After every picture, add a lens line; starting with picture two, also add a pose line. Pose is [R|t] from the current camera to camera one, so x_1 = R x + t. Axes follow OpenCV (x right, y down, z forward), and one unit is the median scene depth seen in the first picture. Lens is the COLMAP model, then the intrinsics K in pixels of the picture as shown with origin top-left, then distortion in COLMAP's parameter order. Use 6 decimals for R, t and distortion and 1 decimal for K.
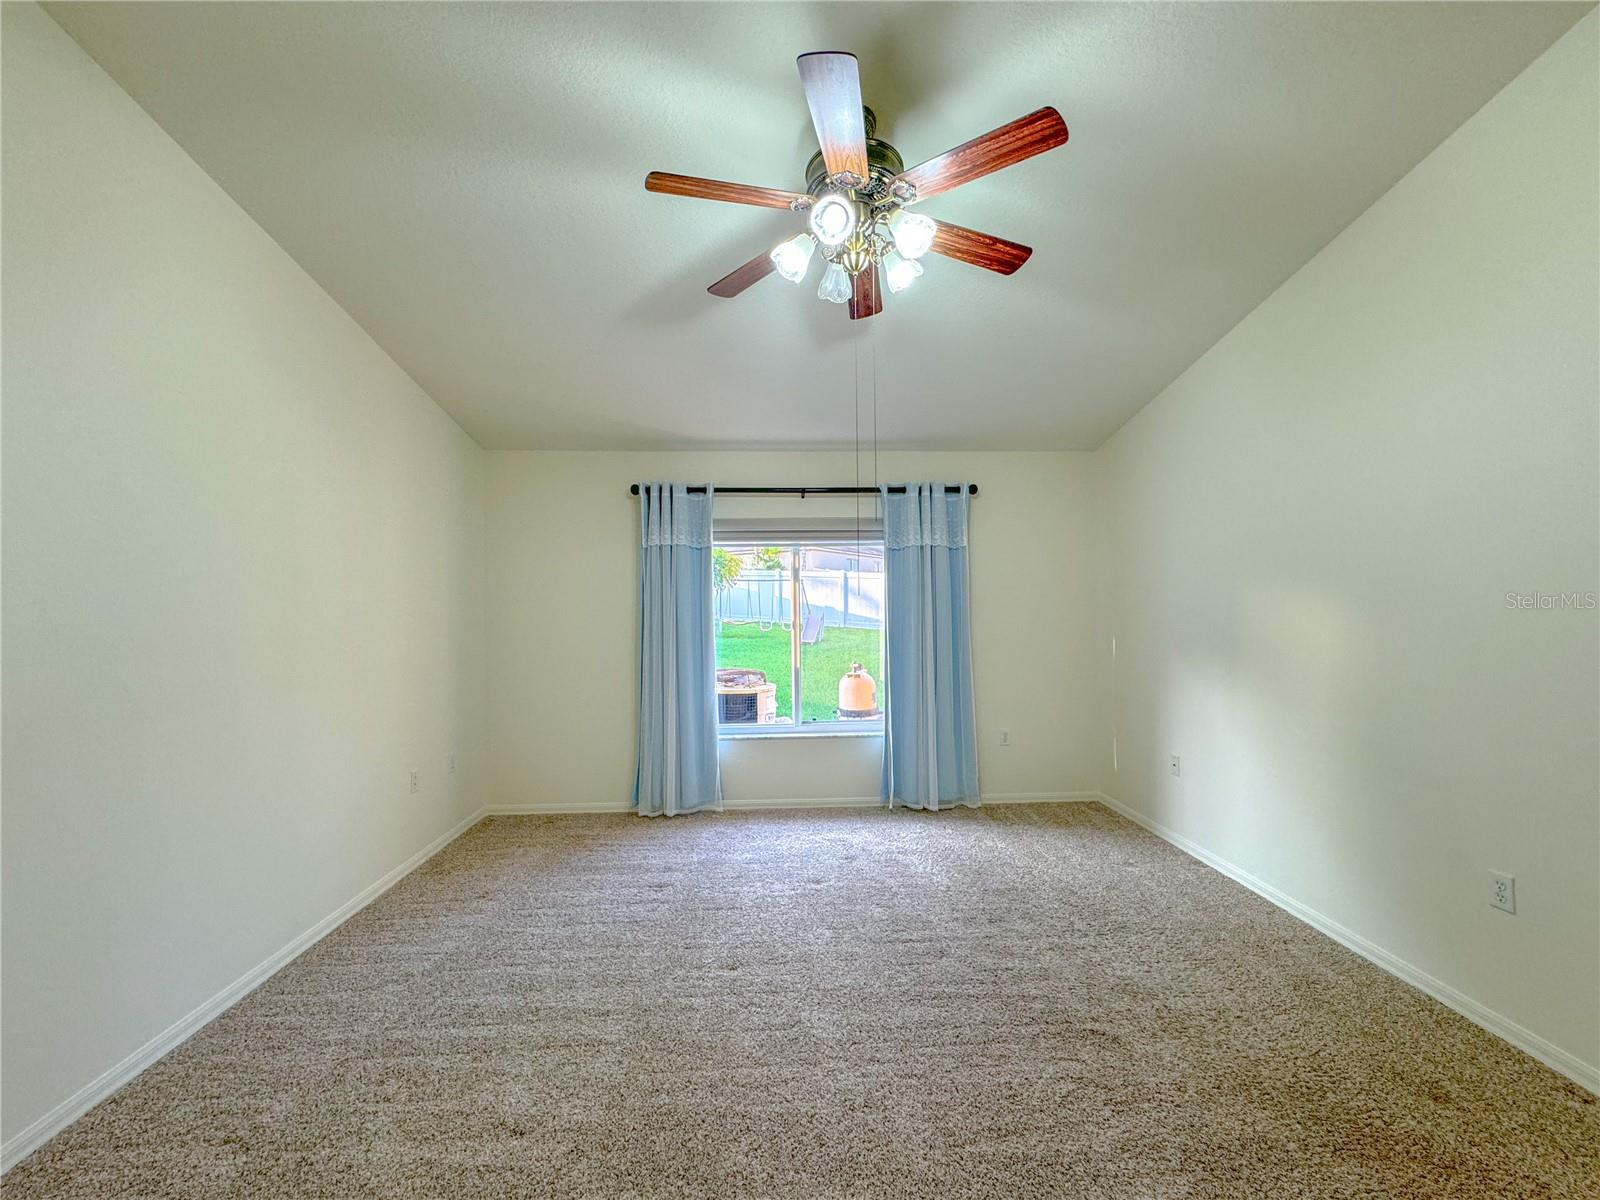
lens RADIAL K [[638.6, 0, 798.1], [0, 638.6, 596.7], [0, 0, 1]] dist [-0.005049, 0.001086]
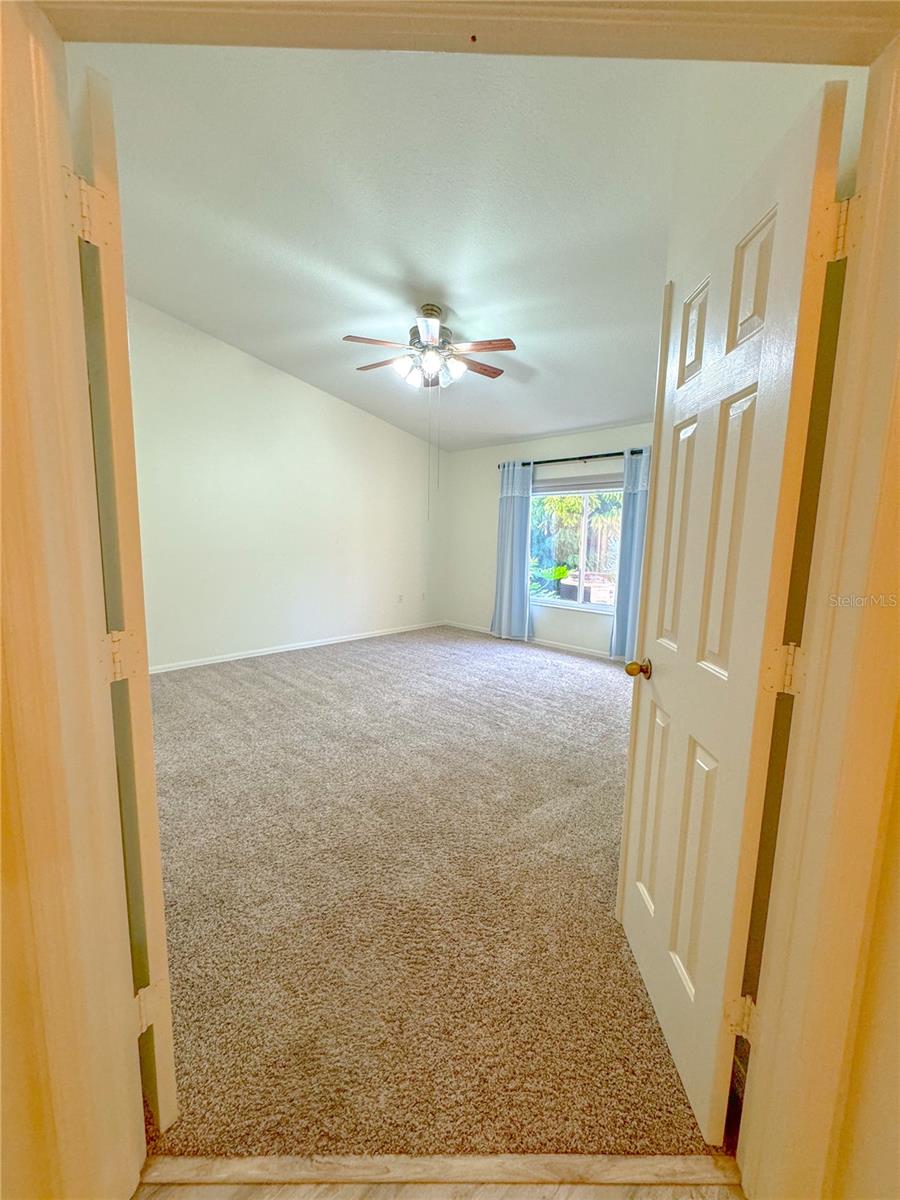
lens RADIAL K [[479.0, 0, 453.8], [0, 479.0, 599.4], [0, 0, 1]] dist [-0.005049, 0.001086]
pose [[0.675033, 0.120036, -0.727957, 0.723506], [-0.018397, 0.989108, 0.146038, 0.014935], [0.737558, -0.085188, 0.669889, -0.076492]]
